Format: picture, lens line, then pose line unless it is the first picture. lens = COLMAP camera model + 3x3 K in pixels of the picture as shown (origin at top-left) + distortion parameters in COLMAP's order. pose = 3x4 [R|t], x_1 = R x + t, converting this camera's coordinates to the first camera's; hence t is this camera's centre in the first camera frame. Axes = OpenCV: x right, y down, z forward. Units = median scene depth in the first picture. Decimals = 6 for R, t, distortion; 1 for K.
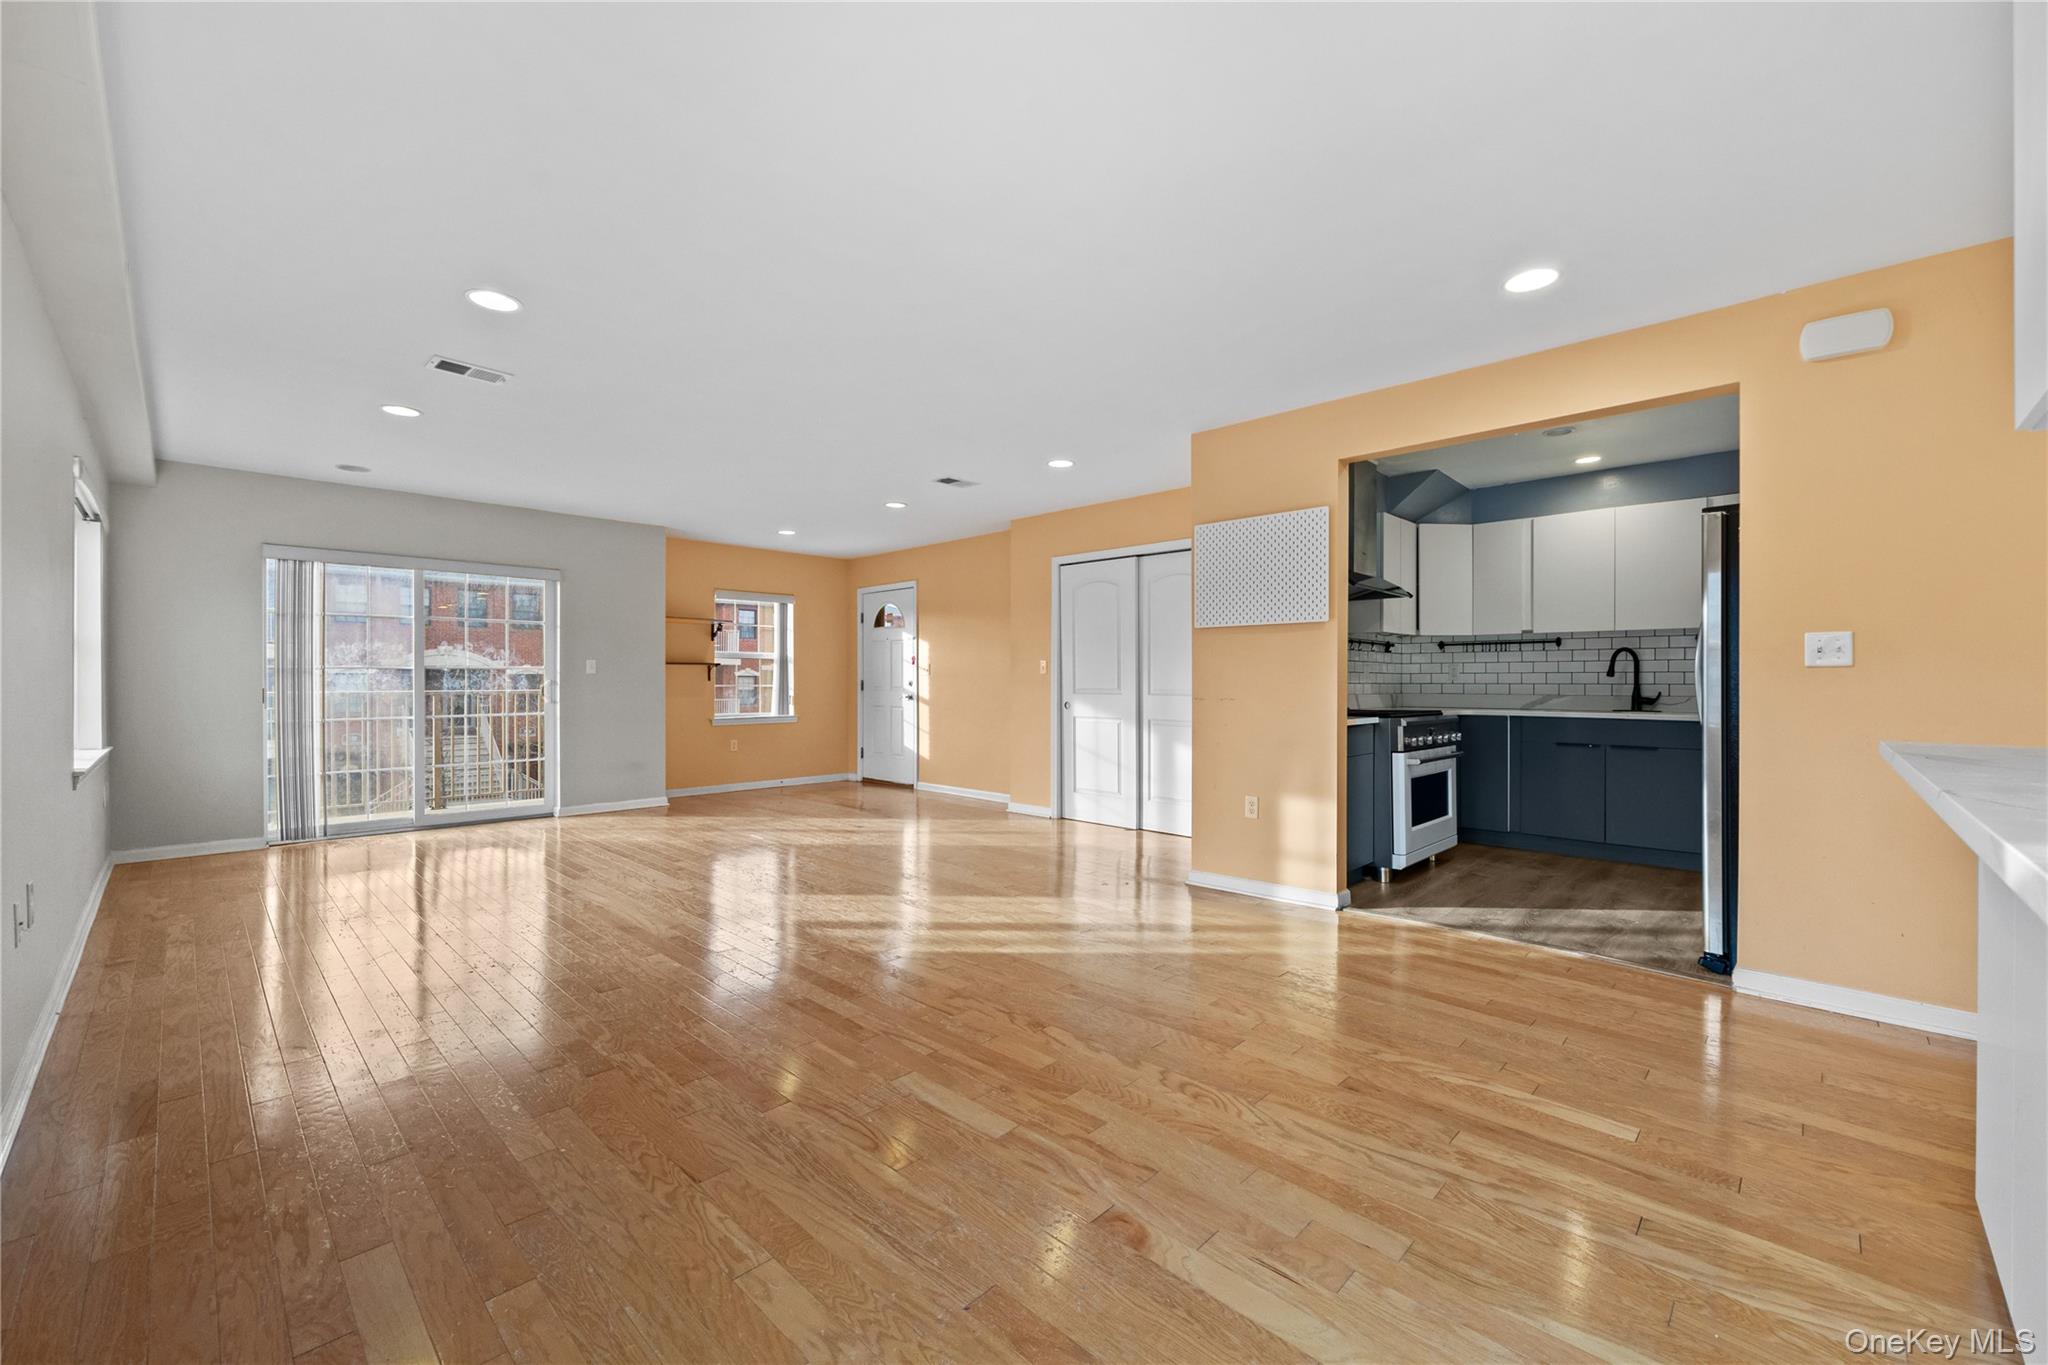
lens RADIAL K [[825.6, 0, 1025.3], [0, 825.6, 684.0], [0, 0, 1]] dist [-0.002911, -0.000031]
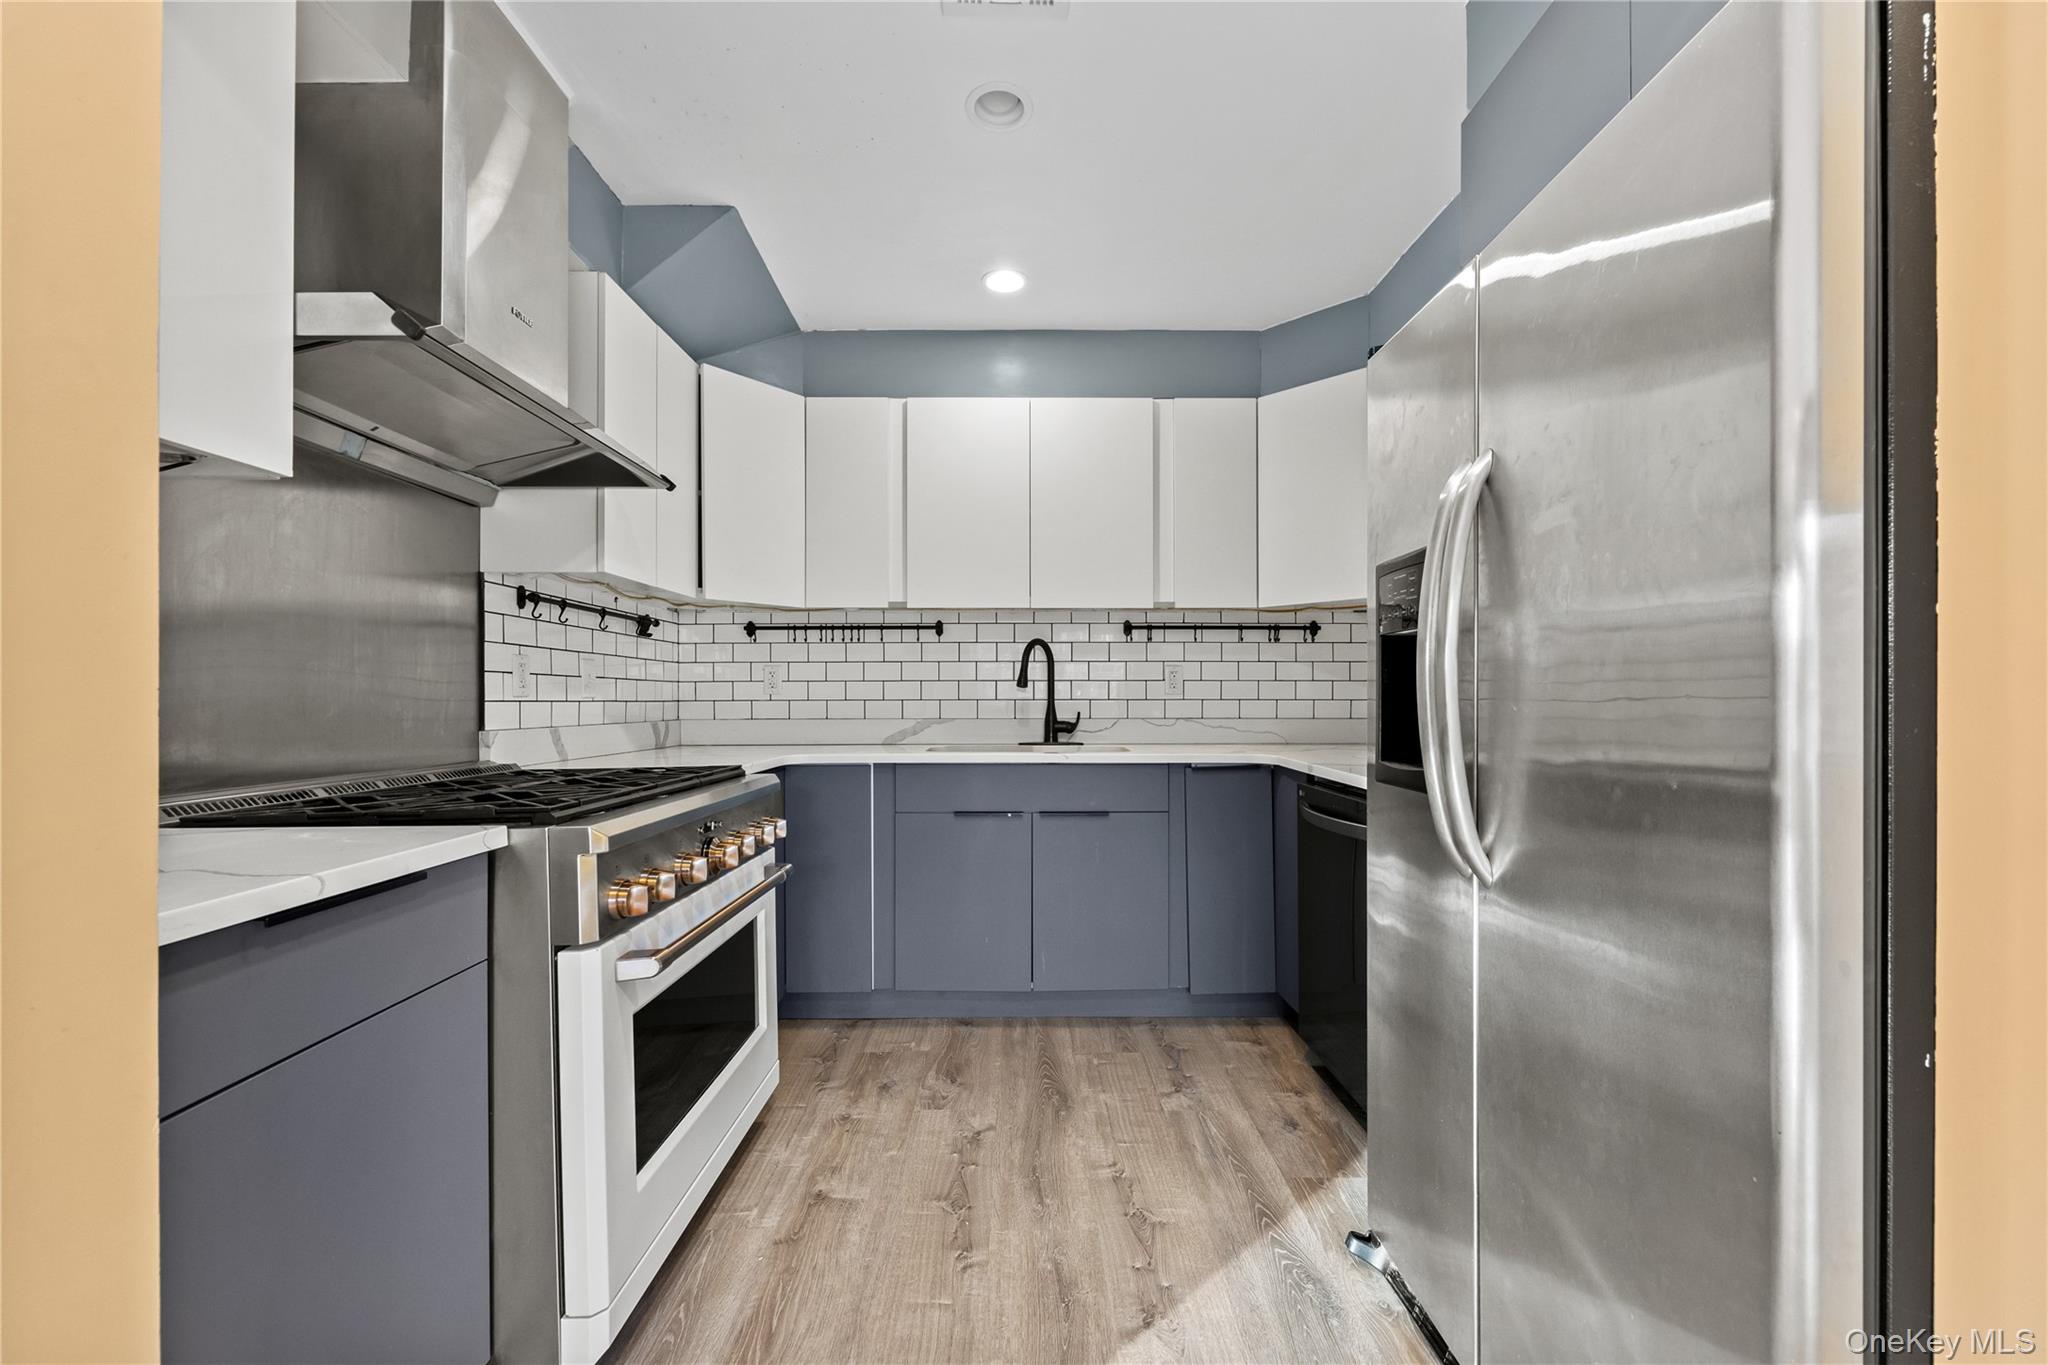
lens RADIAL K [[825.6, 0, 1034.5], [0, 825.6, 694.8], [0, 0, 1]] dist [-0.002911, -0.000031]
pose [[0.711721, 0.000460, 0.702462, 0.299897], [0.005190, 0.999969, -0.005913, -0.000153], [-0.702443, 0.007855, 0.711697, 0.567142]]
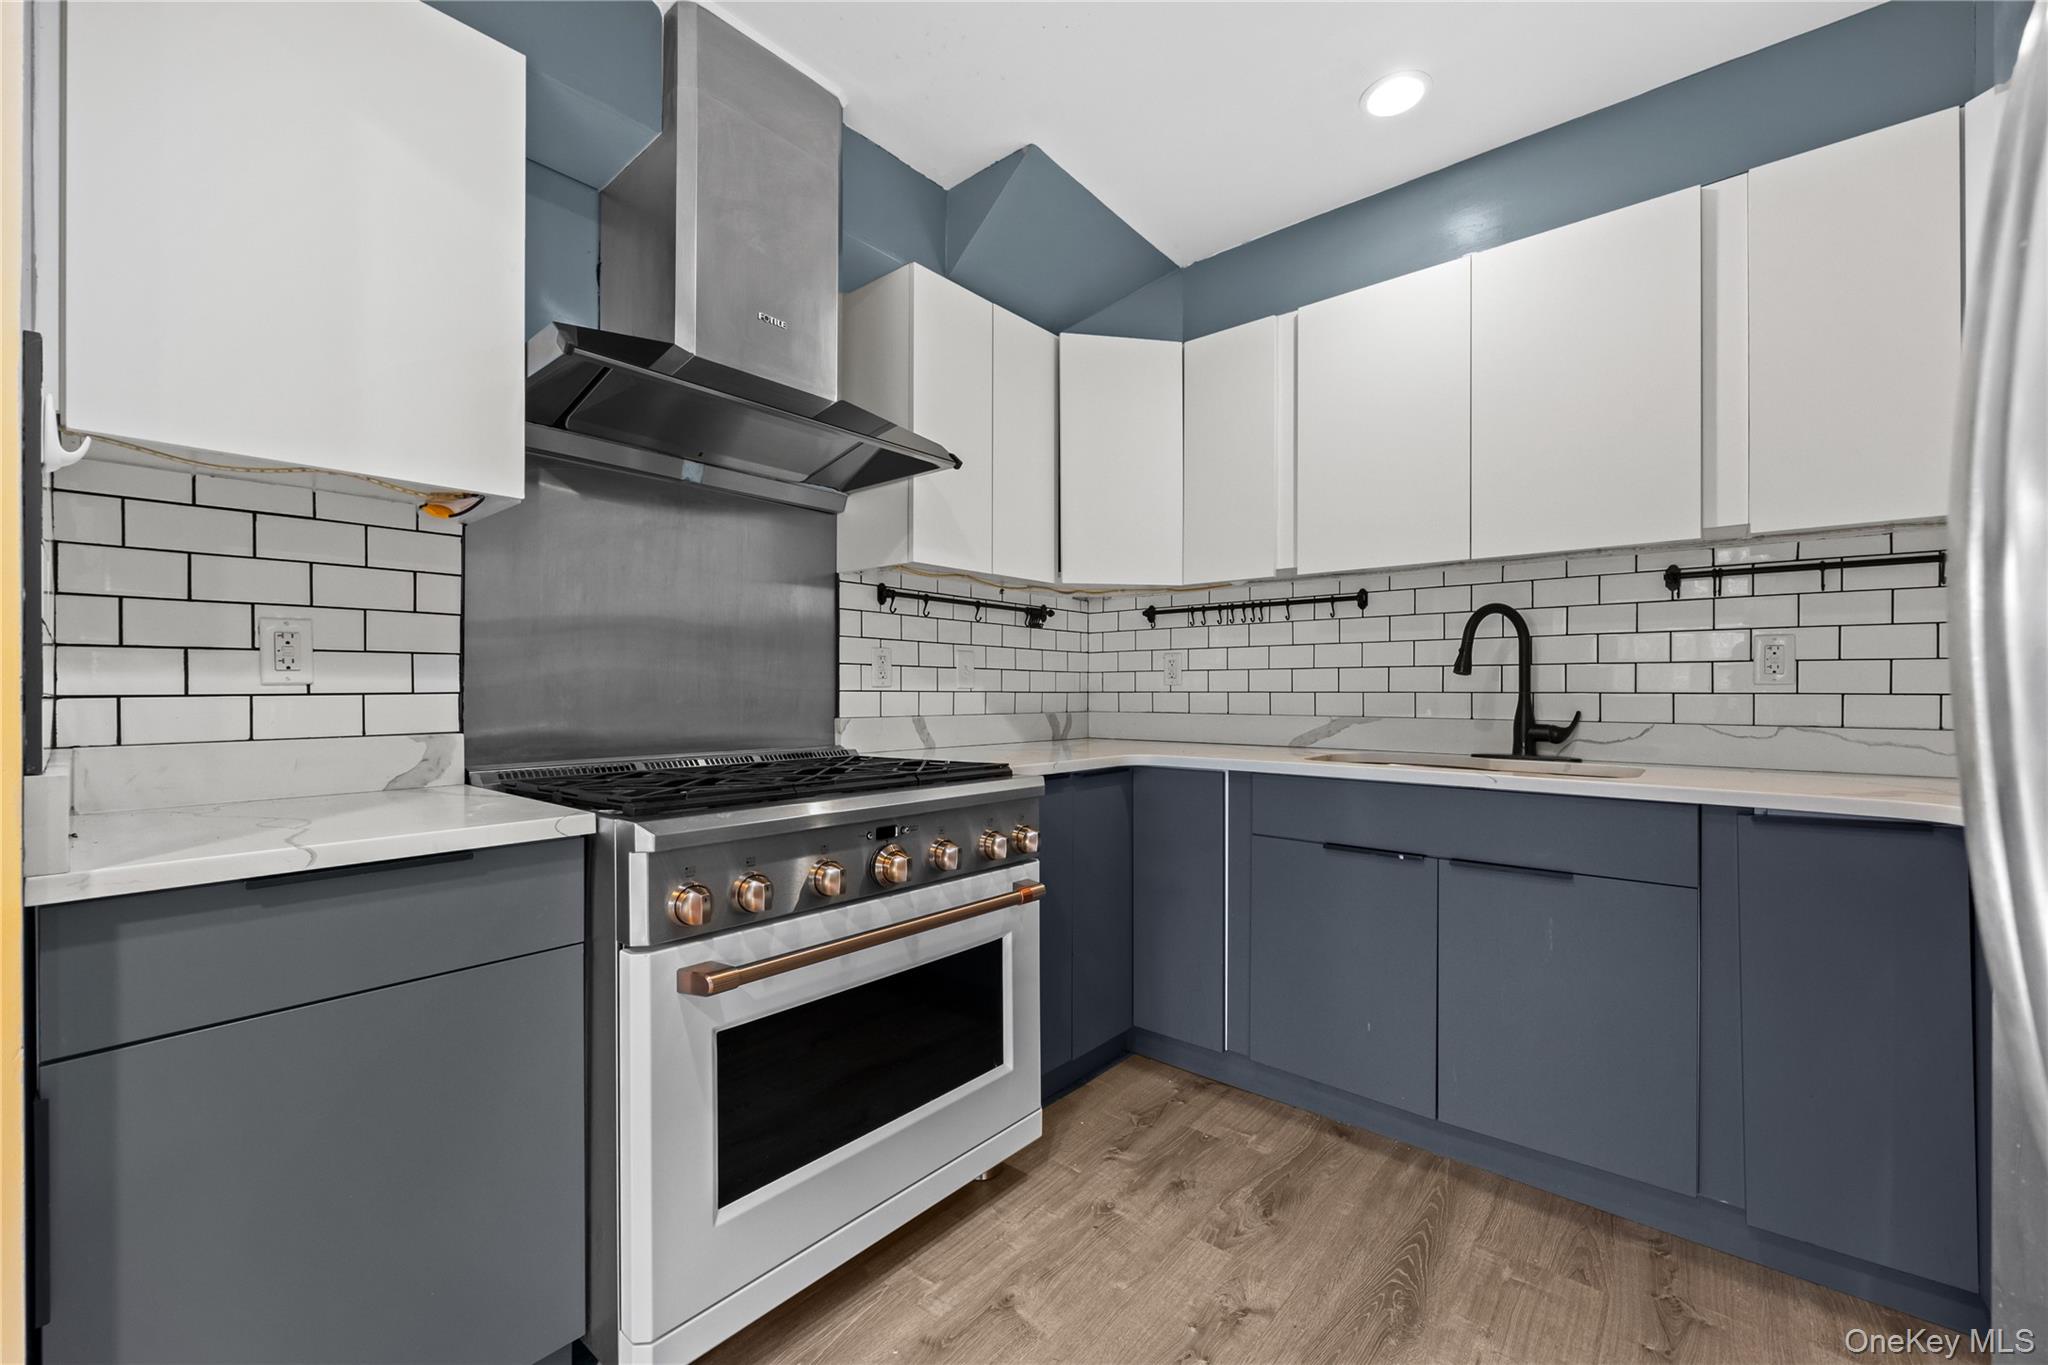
lens RADIAL K [[825.6, 0, 1023.0], [0, 825.6, 689.3], [0, 0, 1]] dist [-0.002911, -0.000031]
pose [[0.998140, 0.000750, 0.060952, 0.460223], [-0.000413, 0.999985, -0.005548, 0.000635], [-0.060955, 0.005512, 0.998125, 0.595815]]
